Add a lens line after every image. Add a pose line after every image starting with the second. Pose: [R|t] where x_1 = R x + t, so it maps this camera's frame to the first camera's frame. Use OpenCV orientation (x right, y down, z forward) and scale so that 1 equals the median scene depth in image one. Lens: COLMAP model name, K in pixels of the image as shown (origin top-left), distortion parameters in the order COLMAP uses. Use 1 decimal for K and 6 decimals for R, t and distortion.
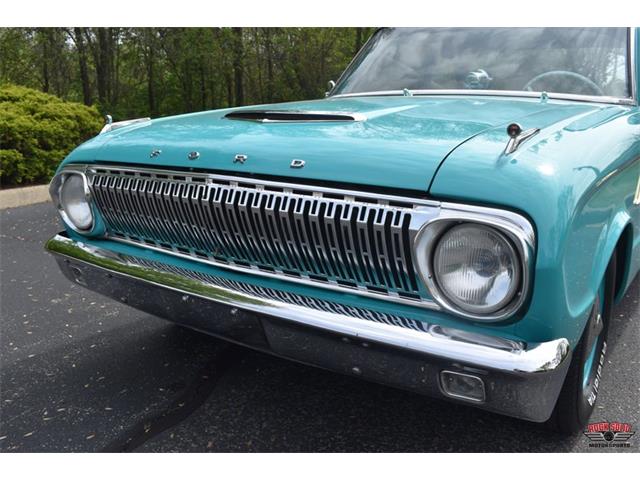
lens RADIAL K [[576.6, 0, 320.0], [0, 576.6, 240.0], [0, 0, 1]] dist [-0.083710, 0.010548]
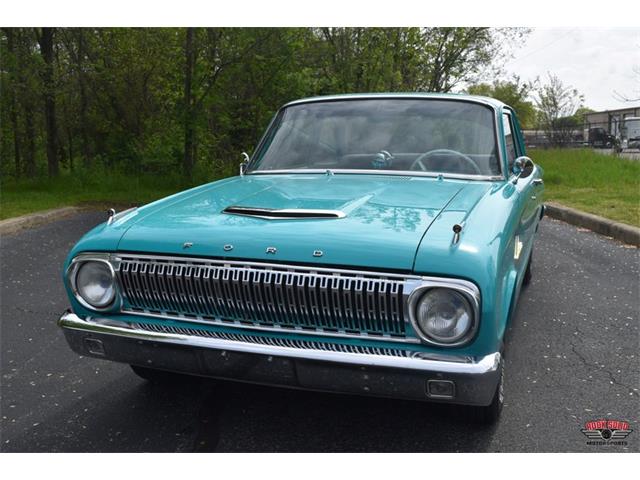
lens RADIAL K [[625.1, 0, 320.0], [0, 625.1, 240.0], [0, 0, 1]] dist [-0.074819, -0.002052]
pose [[0.964235, -0.054720, 0.259338, -0.471826], [0.071729, 0.995818, -0.056578, -0.080337], [-0.255157, 0.073156, 0.964128, -0.582327]]
